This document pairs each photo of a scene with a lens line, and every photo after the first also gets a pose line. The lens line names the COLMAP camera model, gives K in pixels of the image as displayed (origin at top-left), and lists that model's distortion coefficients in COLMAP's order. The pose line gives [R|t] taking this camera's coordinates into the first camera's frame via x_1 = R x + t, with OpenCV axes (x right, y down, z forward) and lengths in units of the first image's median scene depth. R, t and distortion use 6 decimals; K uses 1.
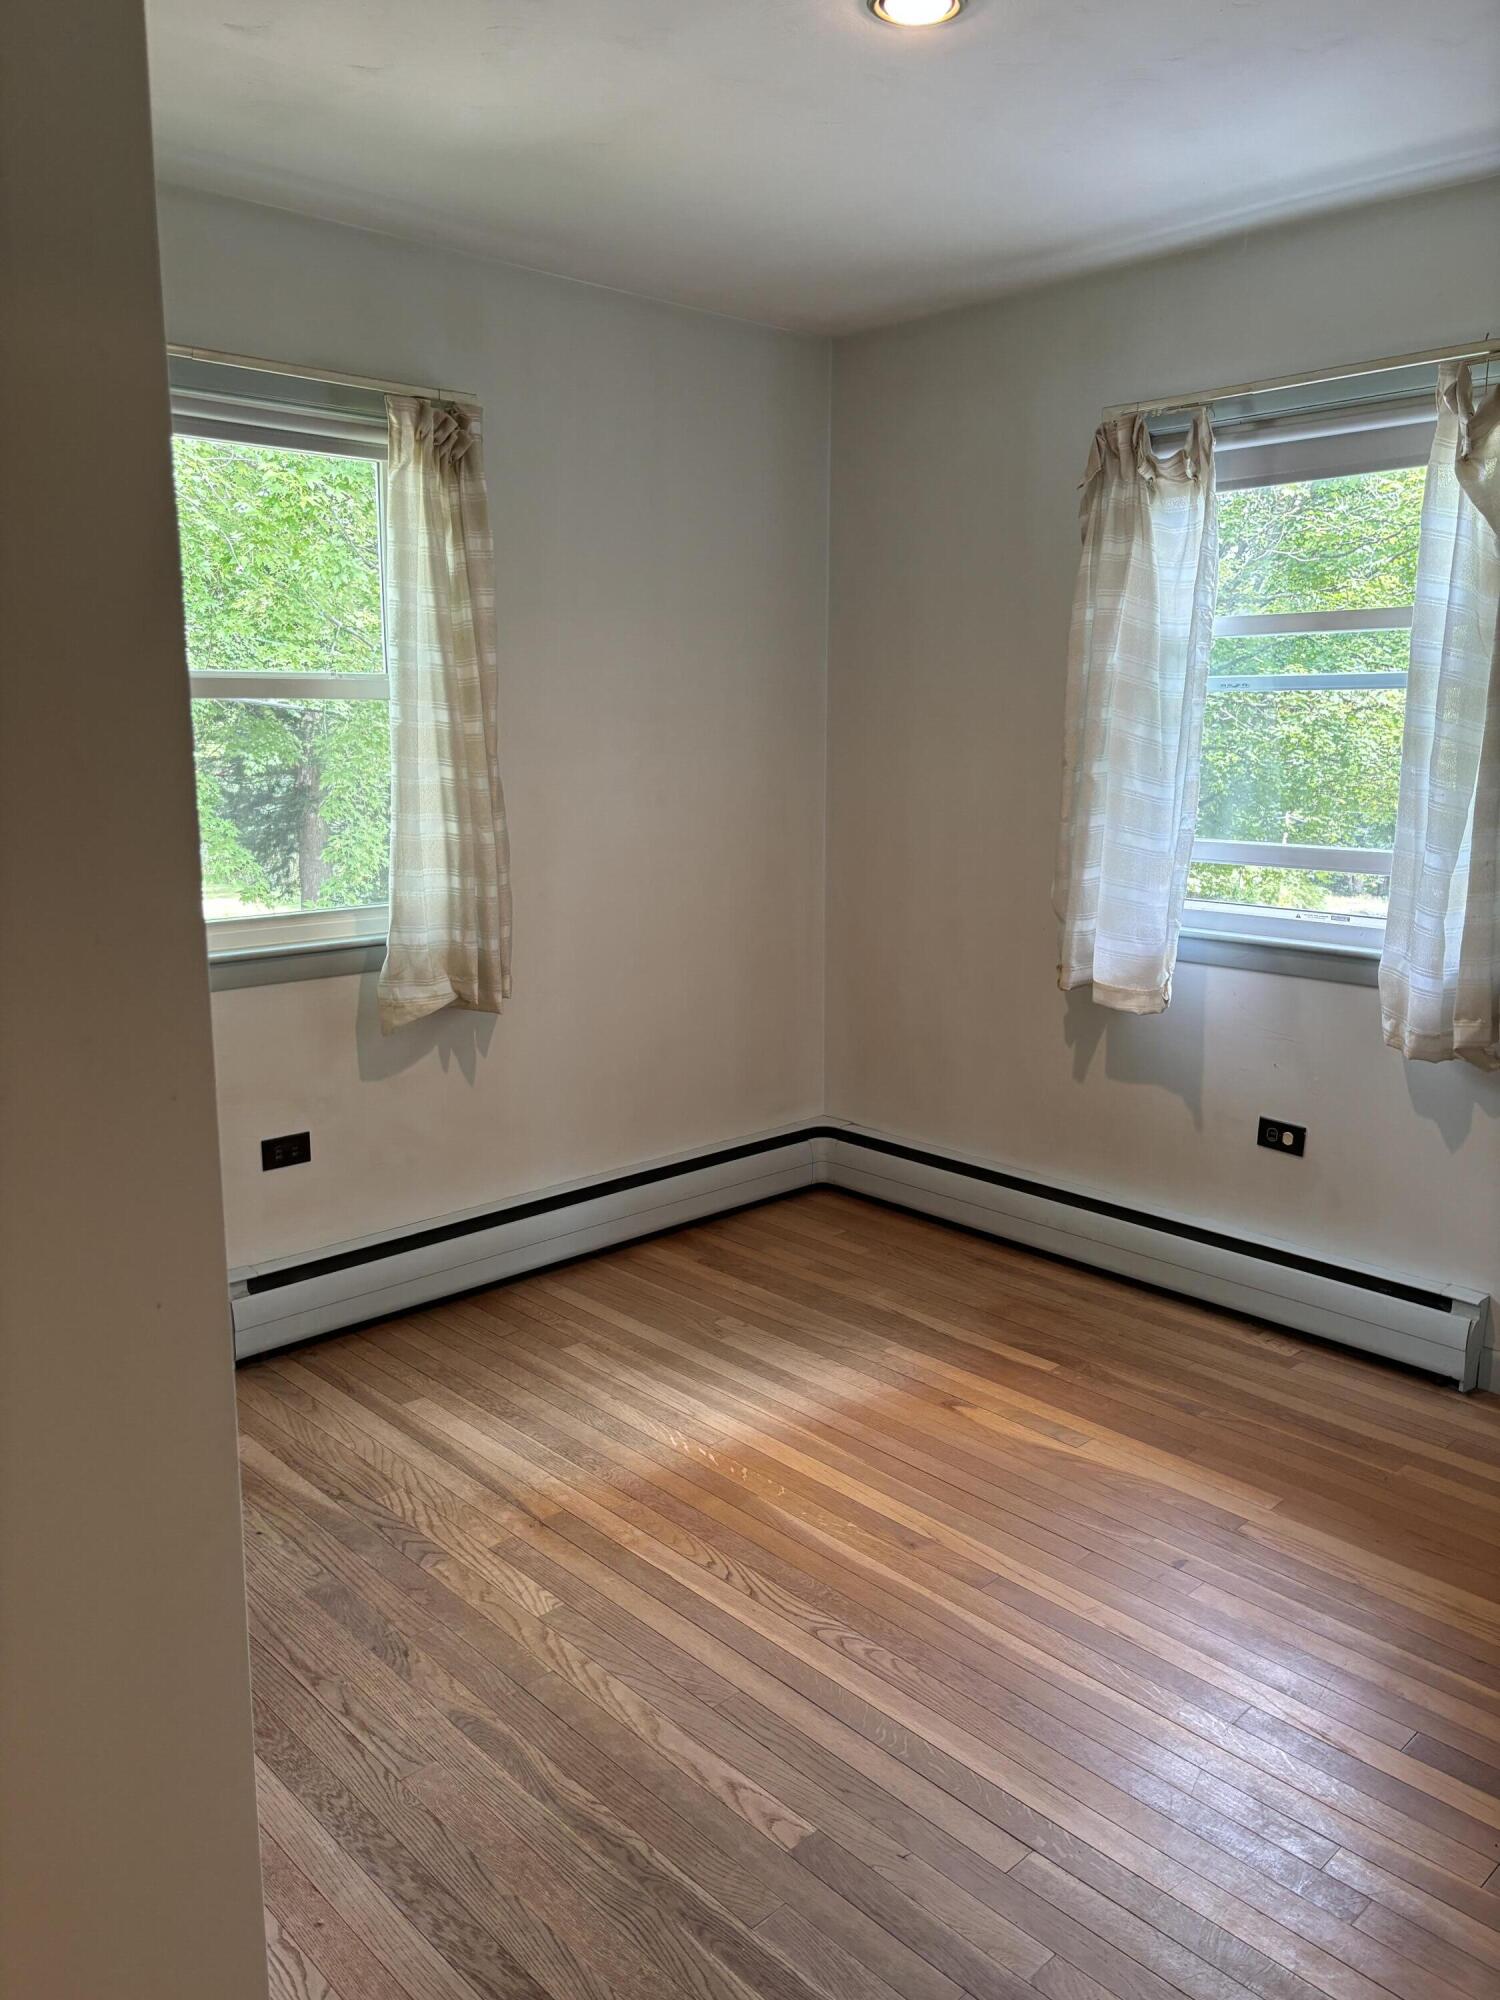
lens RADIAL K [[1525.1, 0, 742.9], [0, 1525.1, 990.7], [0, 0, 1]] dist [0.032934, -0.029331]
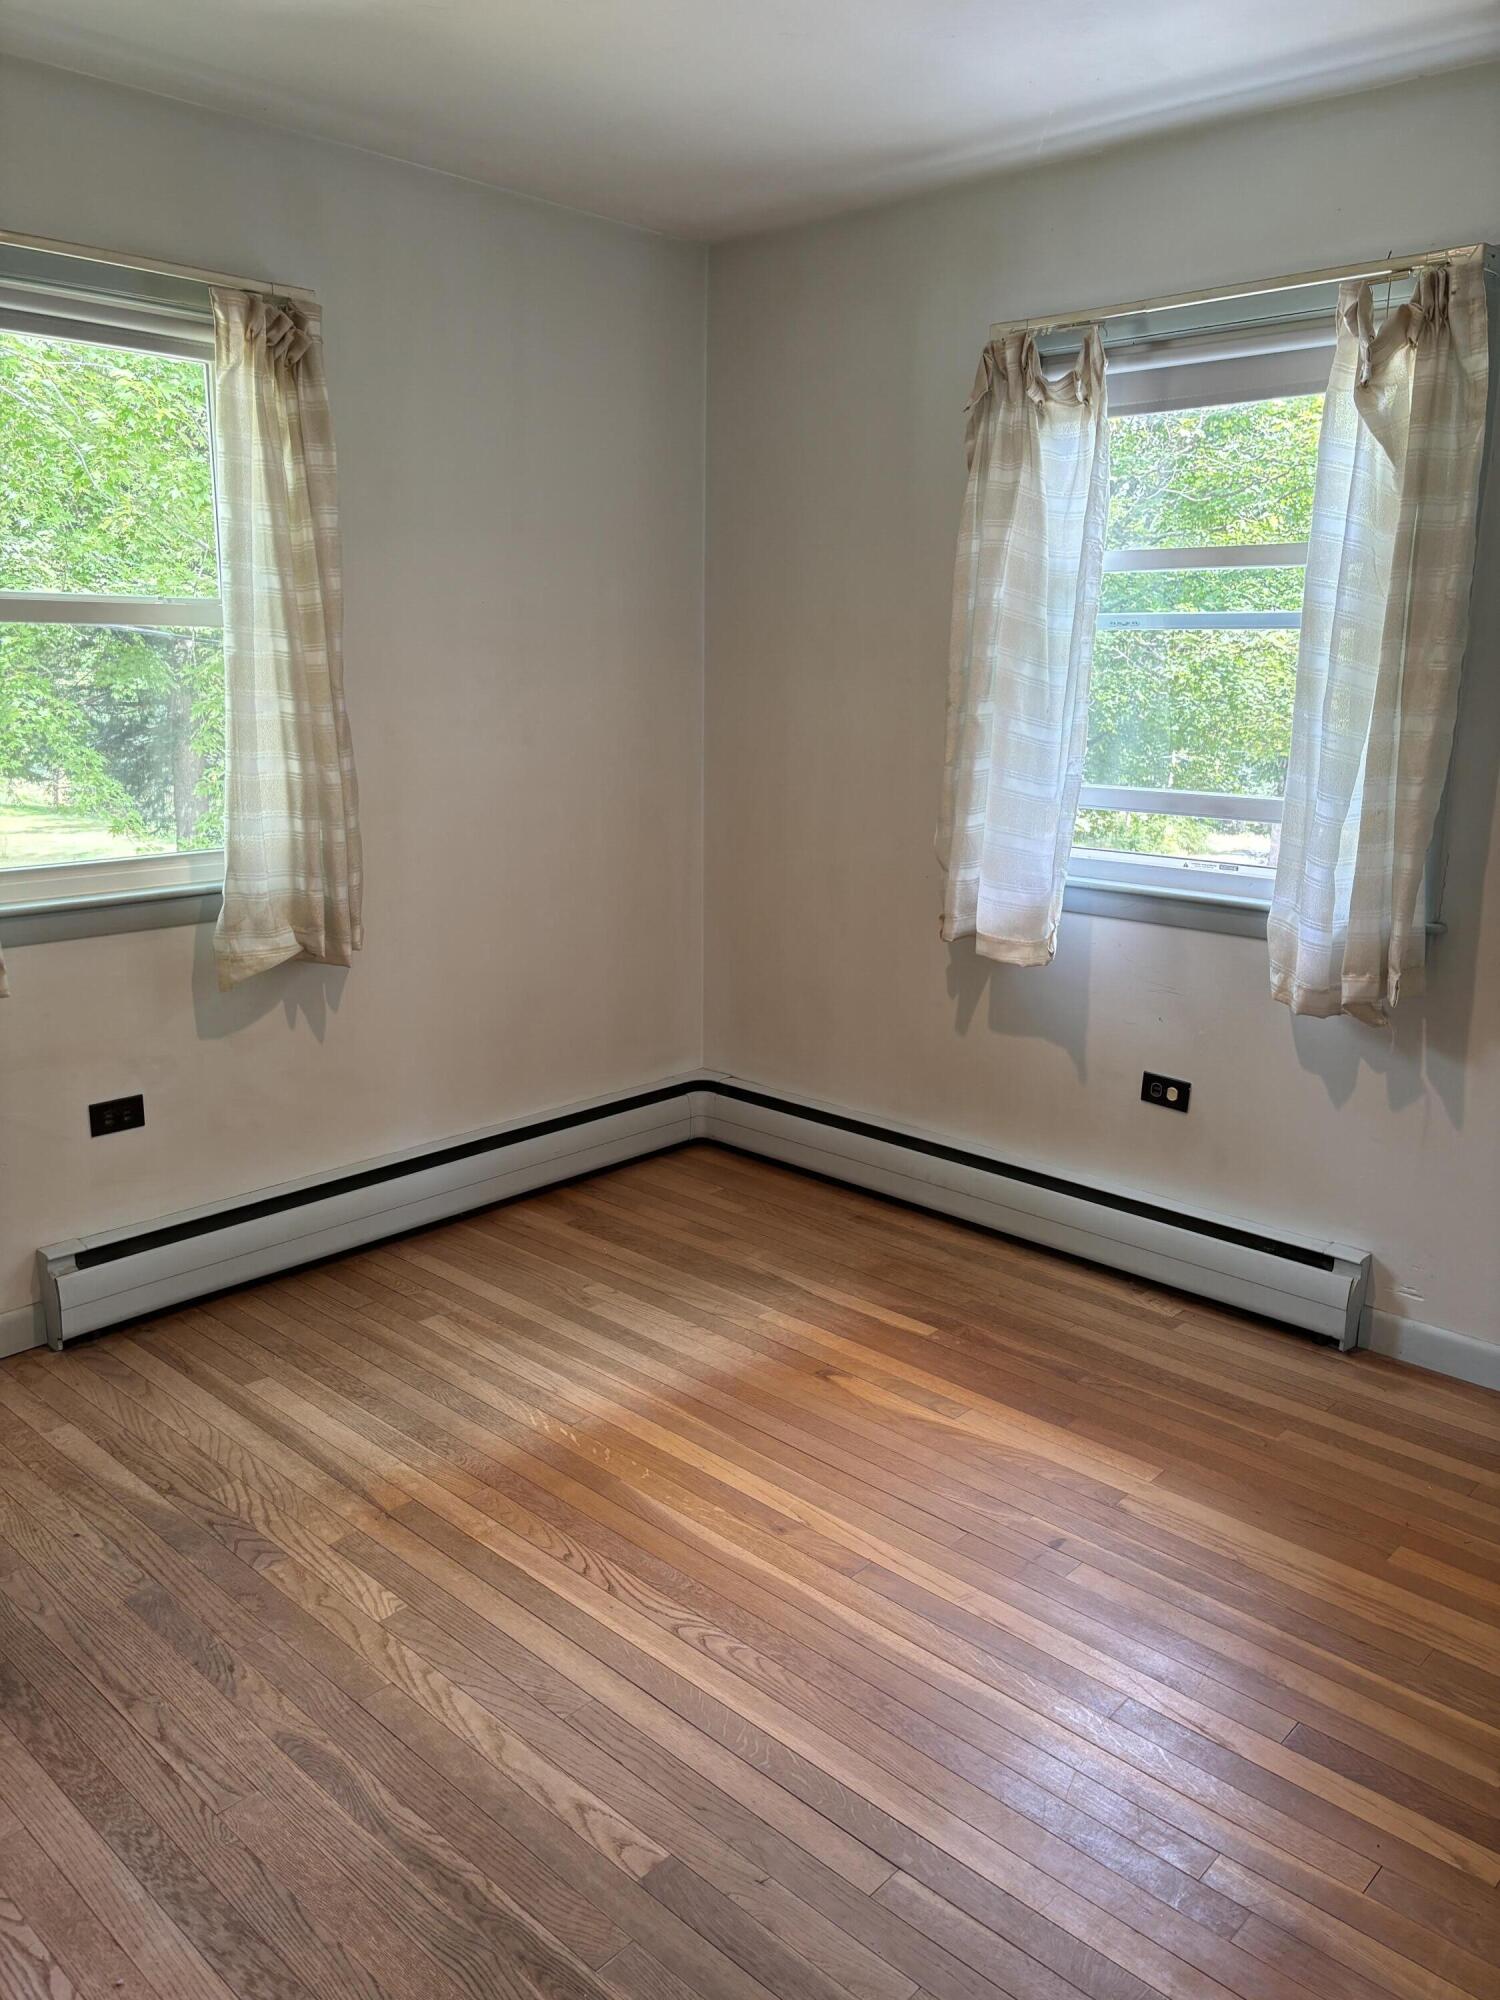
lens RADIAL K [[1525.1, 0, 731.8], [0, 1525.1, 991.7], [0, 0, 1]] dist [0.032934, -0.029331]
pose [[0.998086, -0.001851, 0.061819, 0.018717], [-0.000749, 0.999117, 0.042011, -0.010547], [-0.061842, -0.041976, 0.997203, 0.057974]]
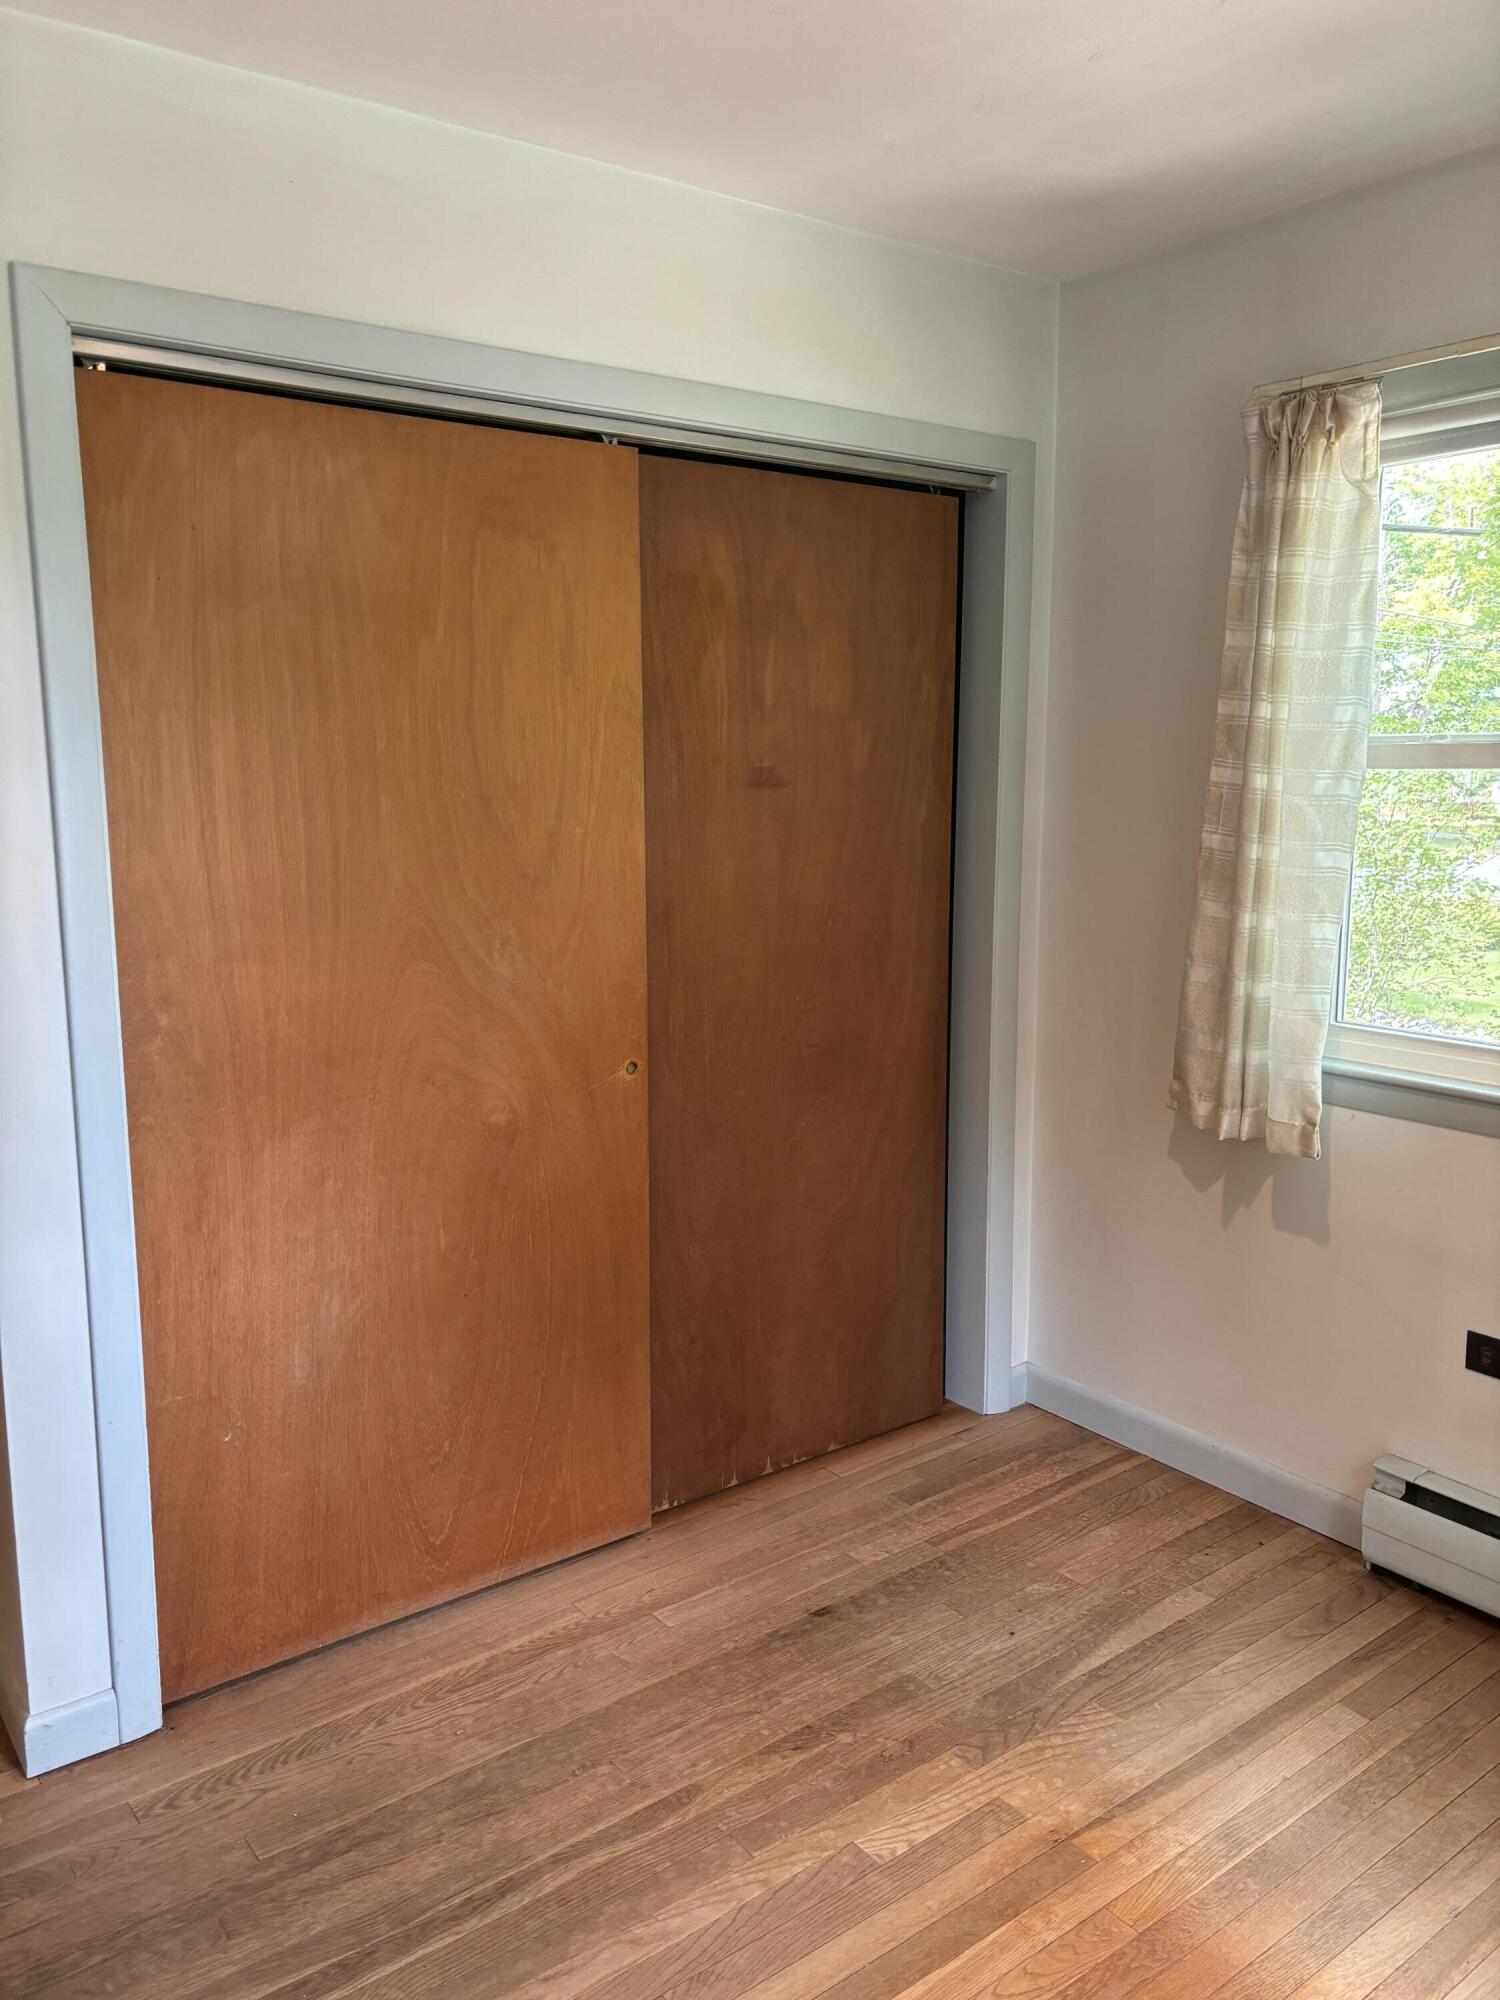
lens RADIAL K [[1525.1, 0, 759.0], [0, 1525.1, 999.9], [0, 0, 1]] dist [0.032934, -0.029331]
pose [[-0.110704, 0.161987, -0.980563, 0.515224], [-0.171808, 0.968655, 0.179417, -0.159314], [0.978891, 0.188330, -0.079403, 0.735902]]
